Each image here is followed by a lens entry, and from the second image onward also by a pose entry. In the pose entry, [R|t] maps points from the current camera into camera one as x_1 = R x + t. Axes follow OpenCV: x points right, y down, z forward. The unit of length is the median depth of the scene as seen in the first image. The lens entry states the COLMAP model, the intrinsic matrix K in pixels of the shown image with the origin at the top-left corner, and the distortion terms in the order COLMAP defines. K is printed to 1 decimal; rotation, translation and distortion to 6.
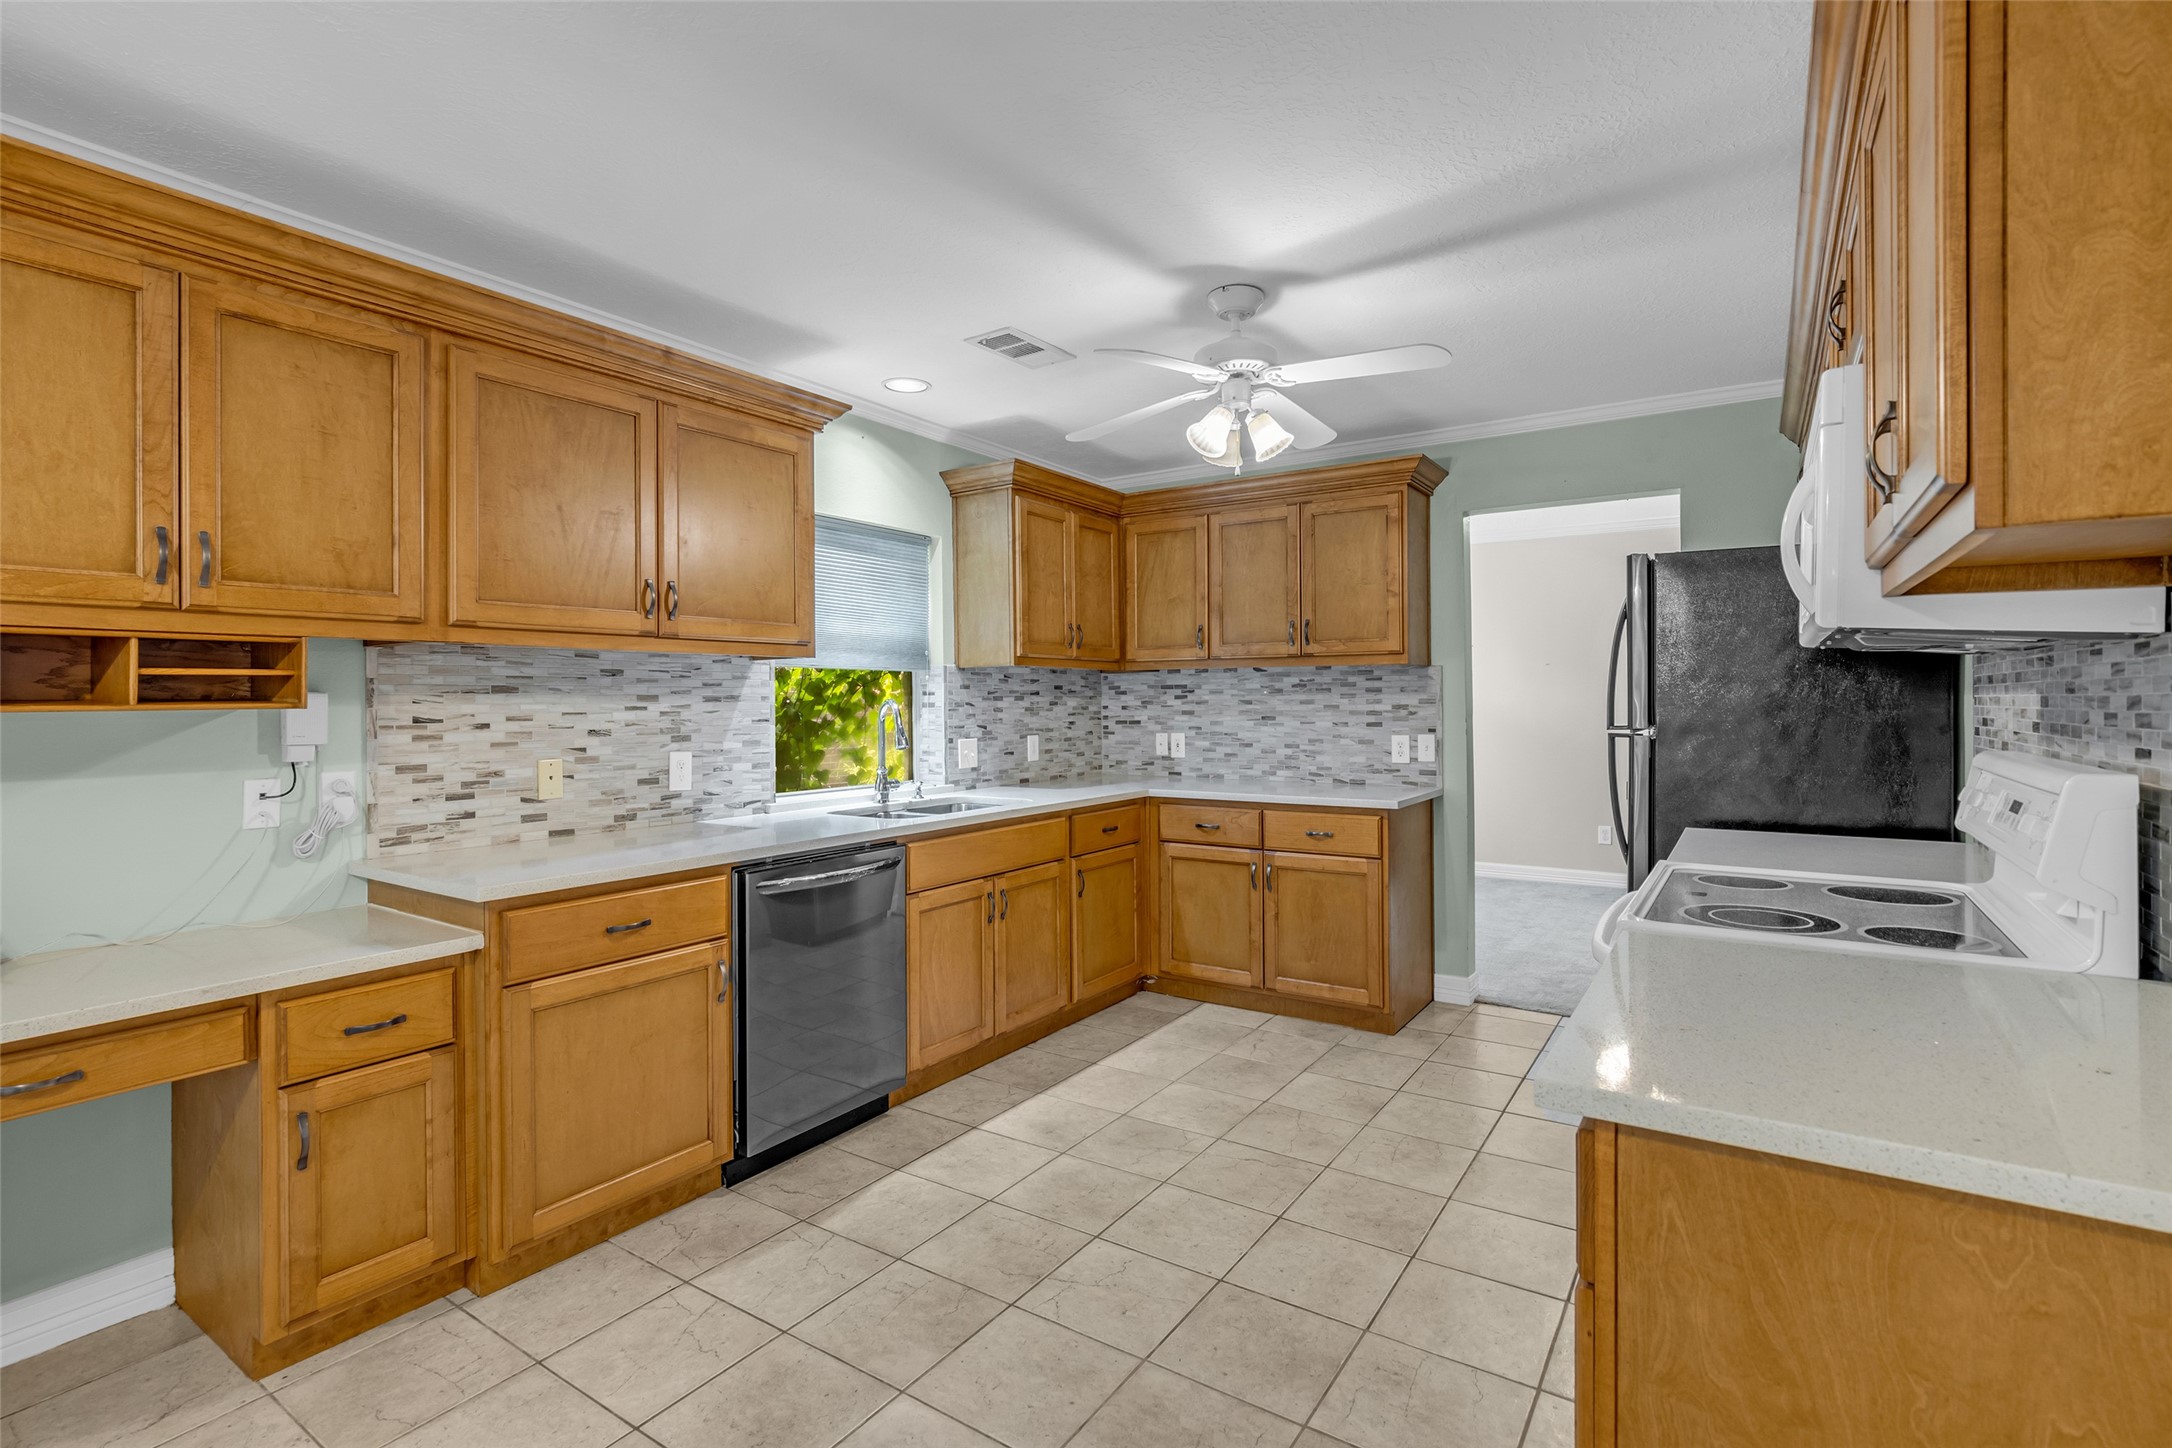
lens RADIAL K [[1009.0, 0, 1074.7], [0, 1009.0, 694.9], [0, 0, 1]] dist [-0.017194, 0.004523]
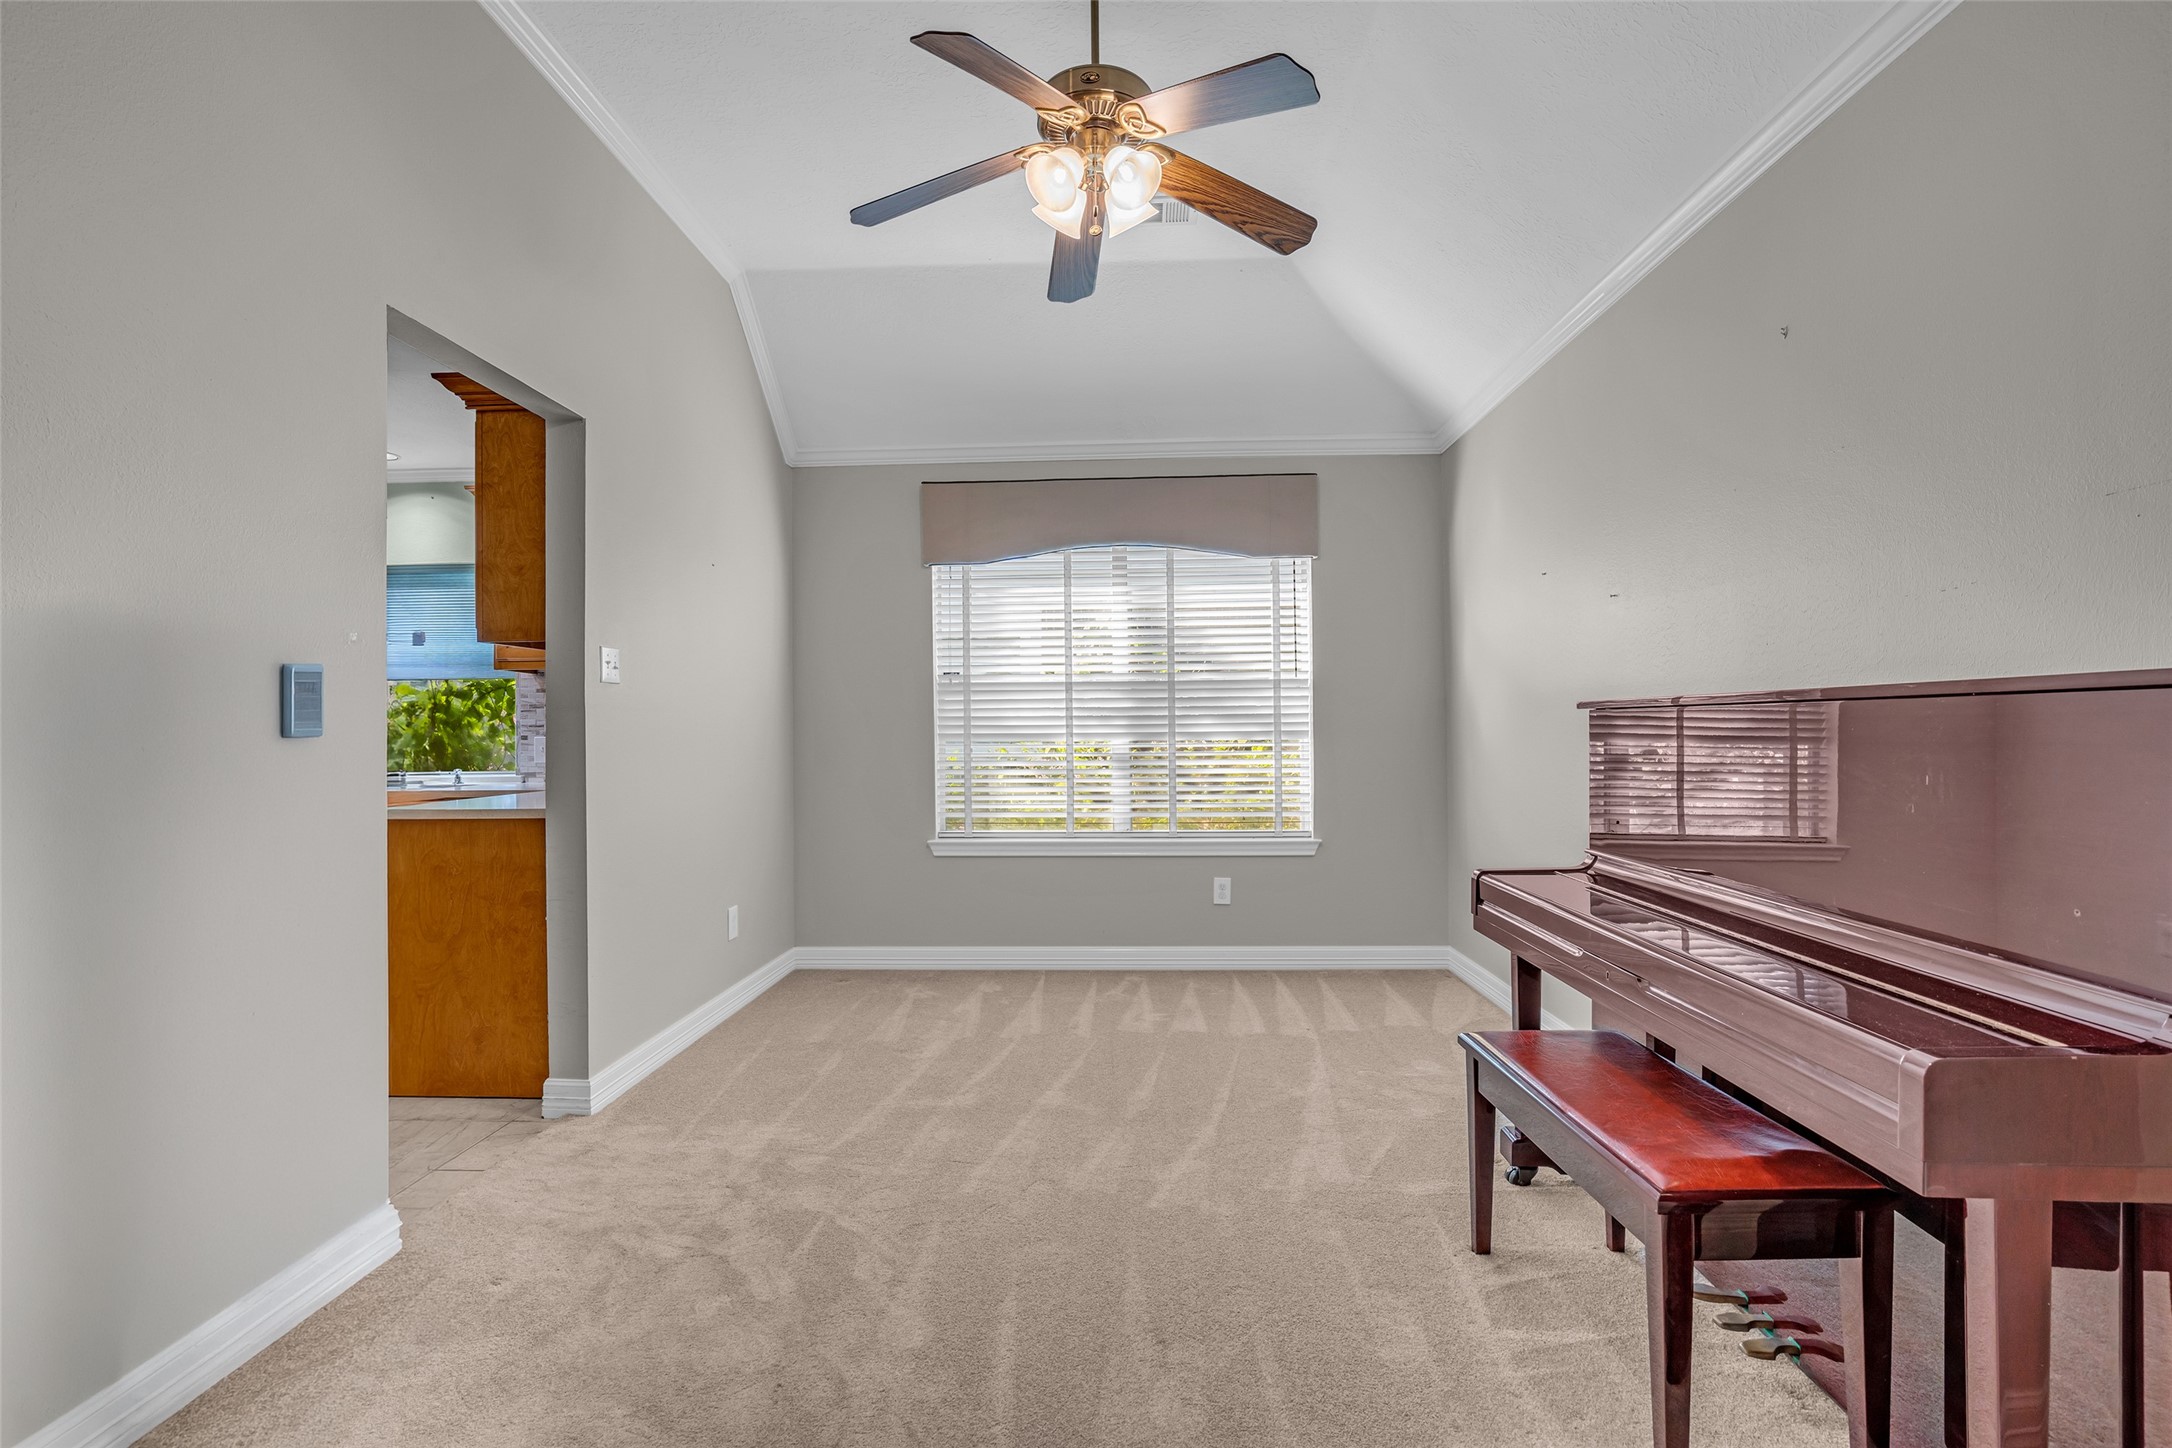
lens RADIAL K [[1009.0, 0, 1084.9], [0, 1009.0, 728.1], [0, 0, 1]] dist [-0.017194, 0.004523]
pose [[0.536033, -0.002802, -0.844193, 1.415750], [0.009265, 0.999954, 0.002564, 0.044461], [0.844147, -0.009196, 0.536034, 1.100518]]
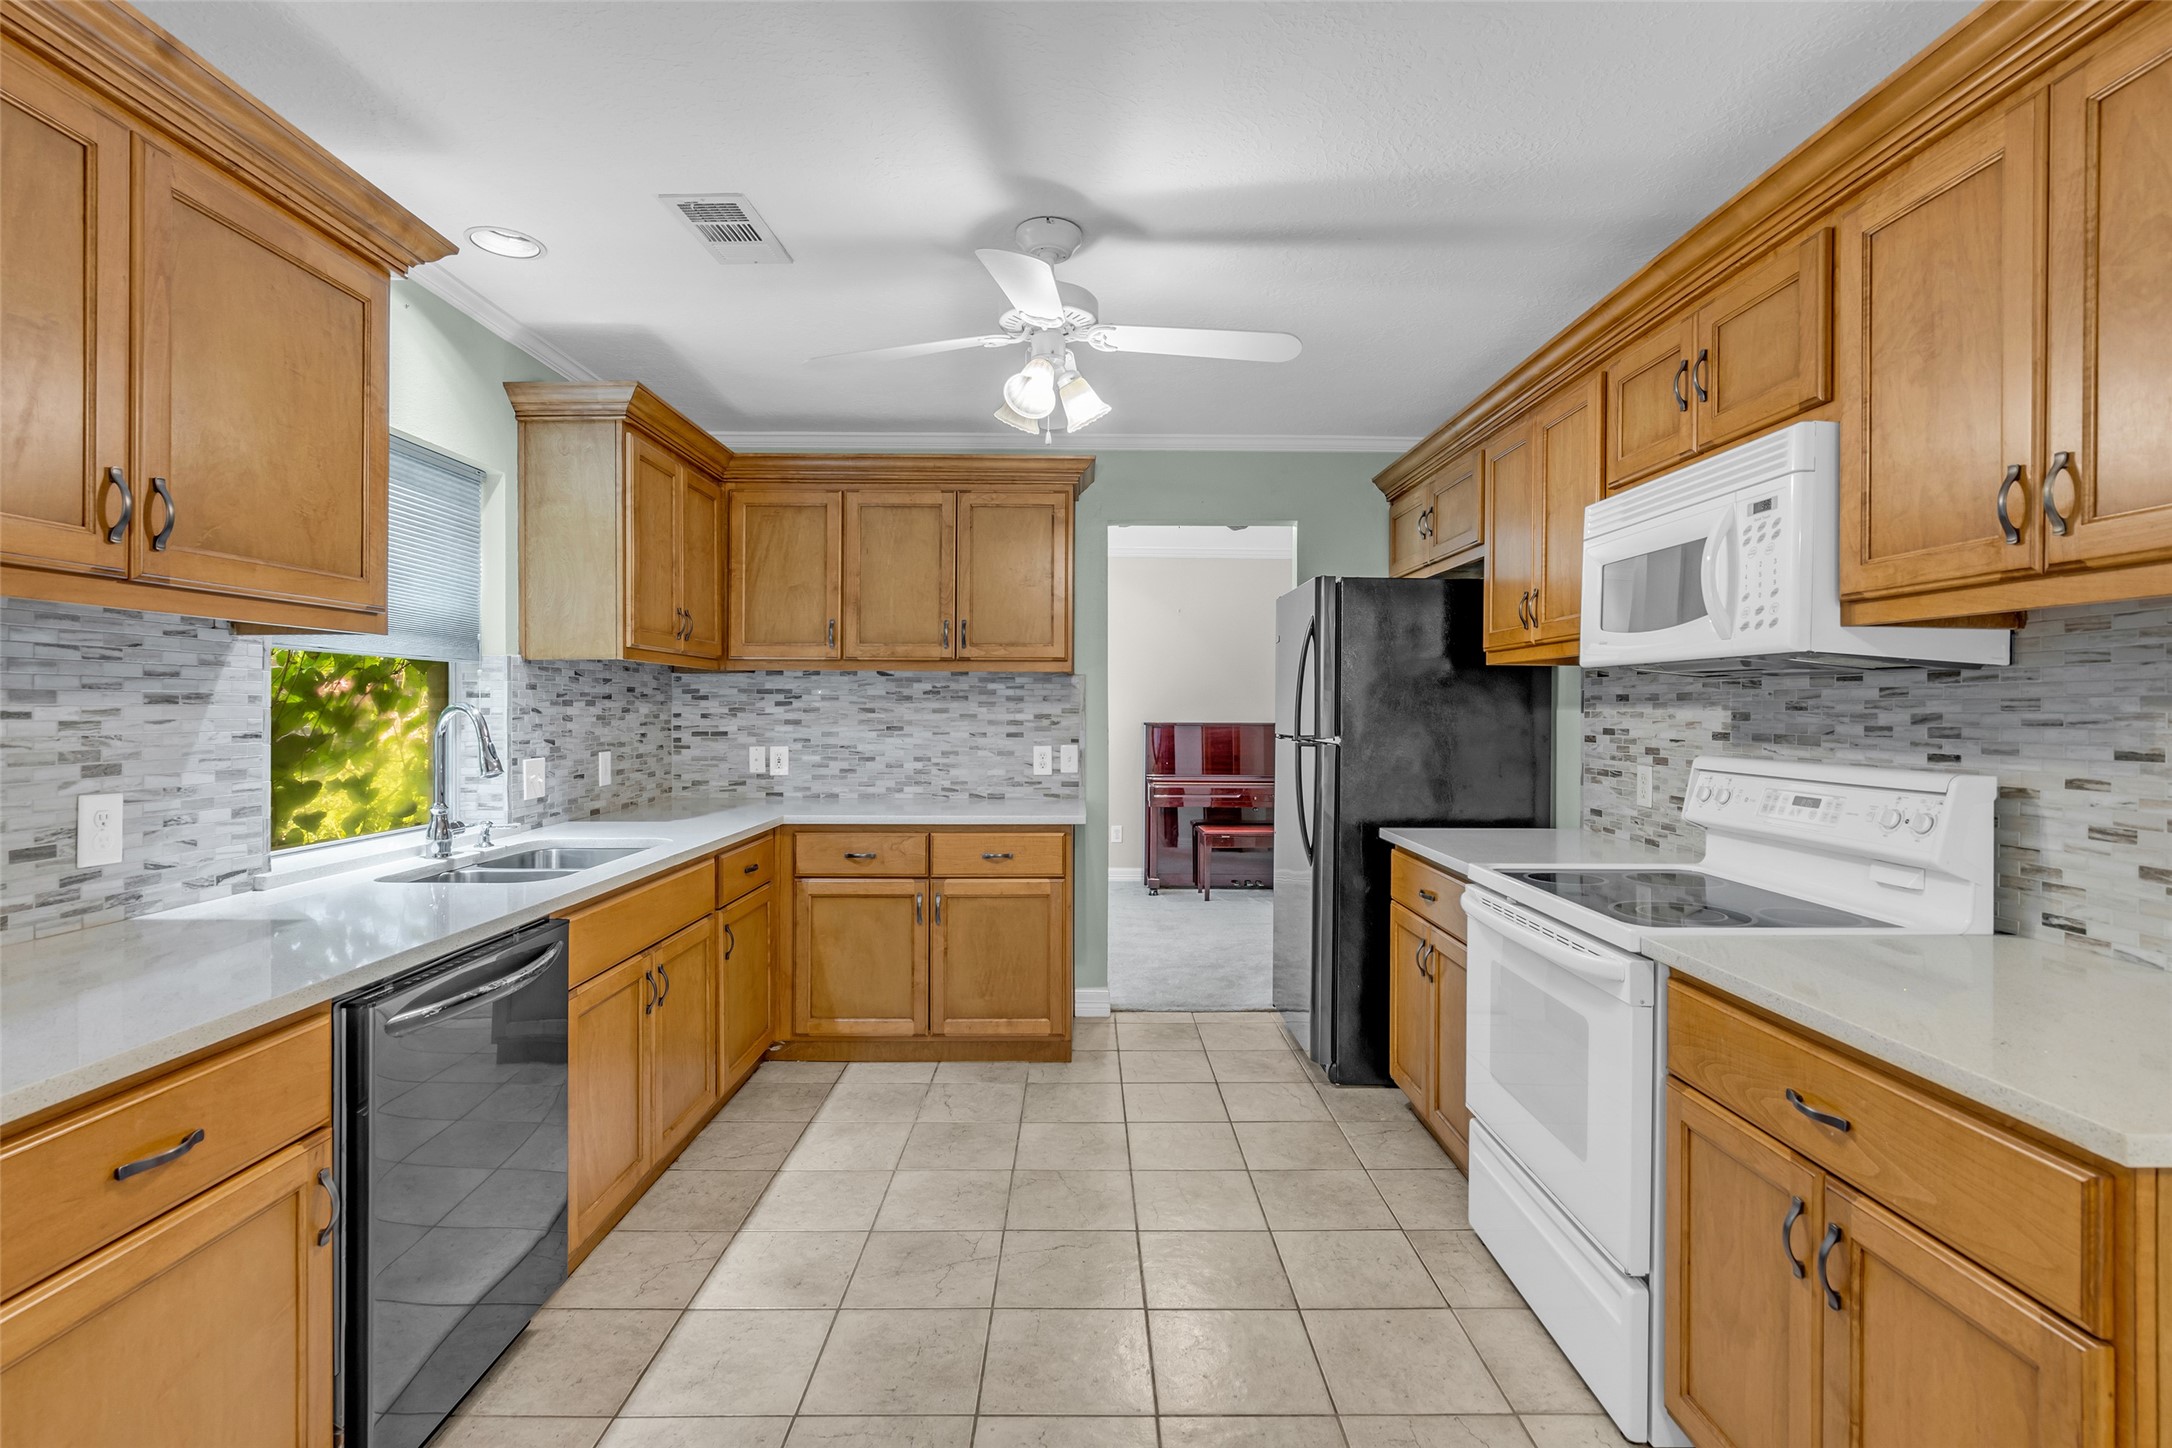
lens RADIAL K [[1009.0, 0, 1080.0], [0, 1009.0, 704.8], [0, 0, 1]] dist [-0.017194, 0.004523]
pose [[0.825097, 0.010258, 0.564898, -0.231394], [-0.011508, 0.999933, -0.001348, 0.001888], [-0.564874, -0.005389, 0.825160, 0.223972]]
